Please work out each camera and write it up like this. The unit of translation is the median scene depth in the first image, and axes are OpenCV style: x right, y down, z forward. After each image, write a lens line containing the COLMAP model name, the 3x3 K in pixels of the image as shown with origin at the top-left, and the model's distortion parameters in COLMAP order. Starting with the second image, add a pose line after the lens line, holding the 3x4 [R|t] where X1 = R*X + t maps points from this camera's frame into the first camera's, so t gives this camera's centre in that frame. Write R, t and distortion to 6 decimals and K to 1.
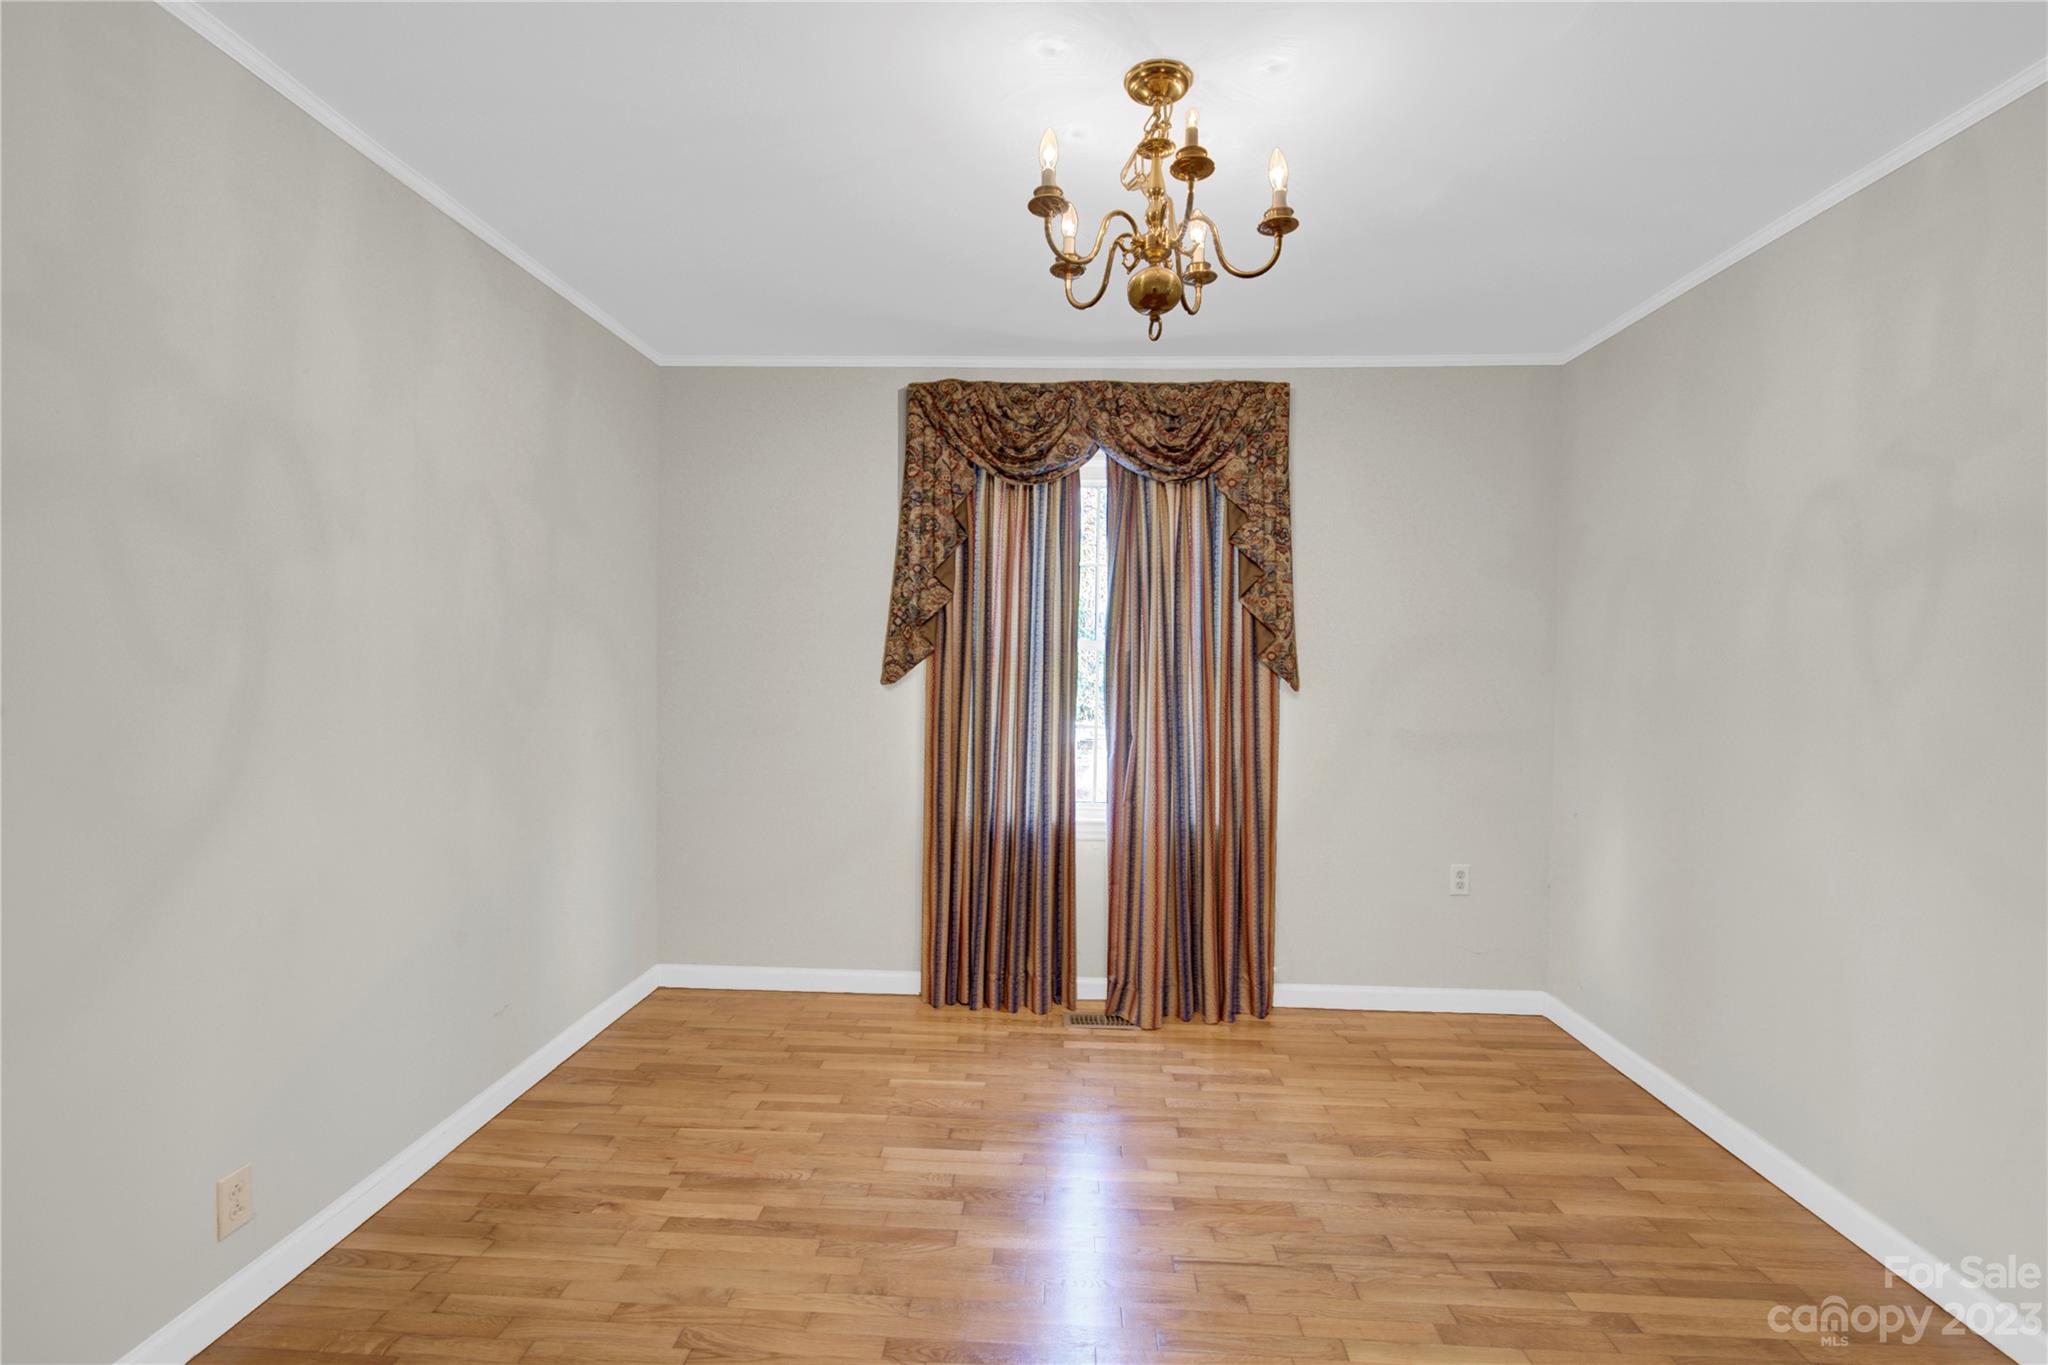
lens RADIAL K [[961.2, 0, 1012.6], [0, 961.2, 680.4], [0, 0, 1]] dist [-0.002559, 0.000040]
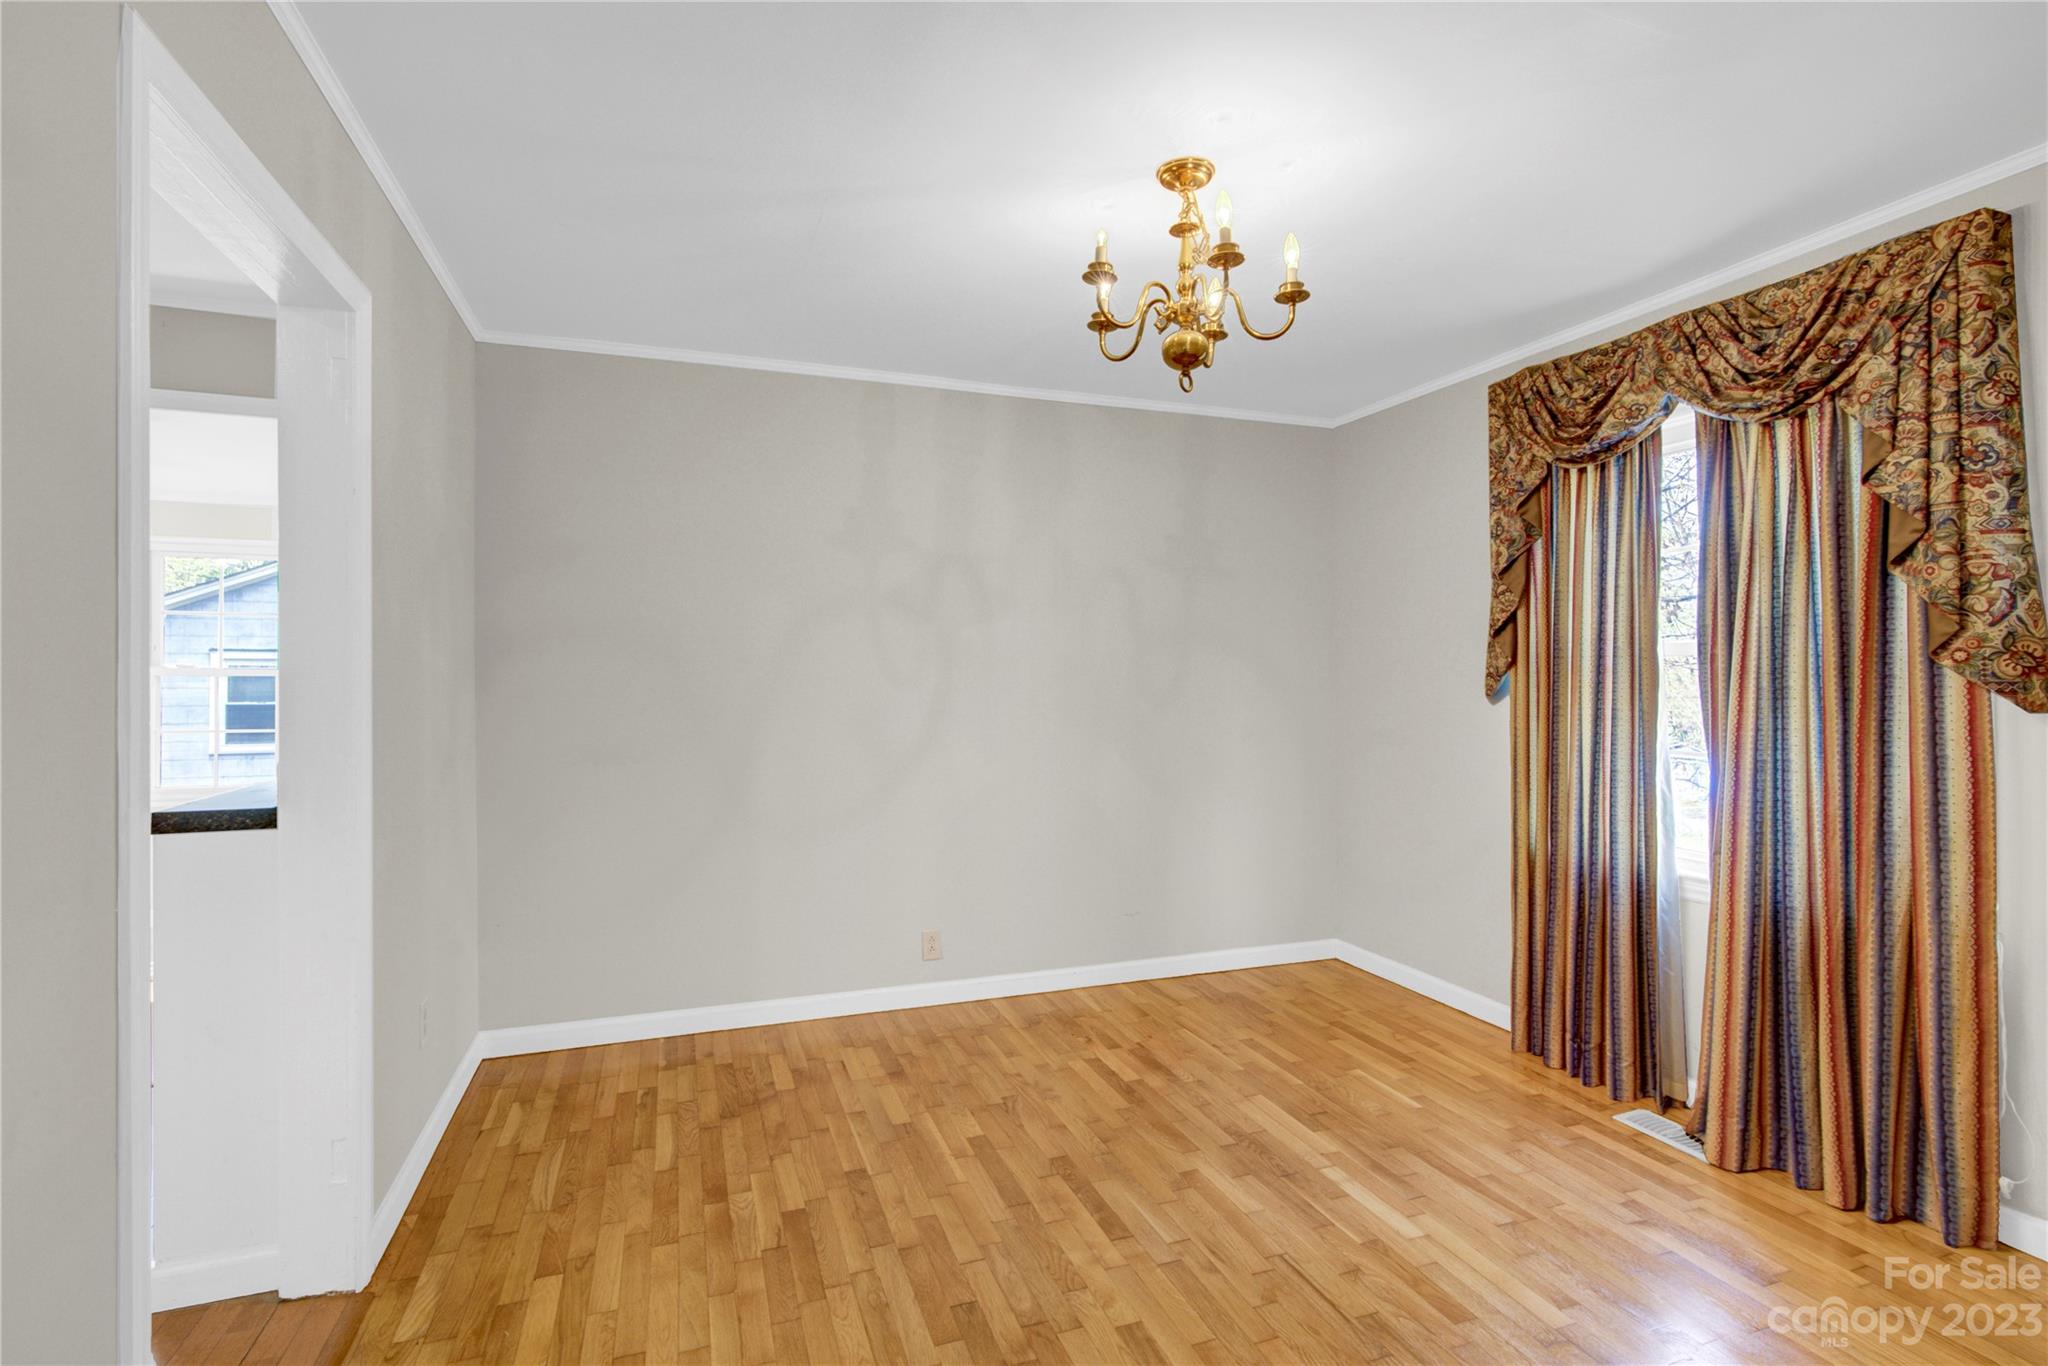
lens RADIAL K [[980.7, 0, 1027.8], [0, 980.7, 673.7], [0, 0, 1]] dist [0.000835, 0.000714]
pose [[0.381054, -0.017253, -0.924392, 0.630567], [-0.017602, 0.999509, -0.025911, 0.013514], [0.924385, 0.026145, 0.380563, 0.209391]]
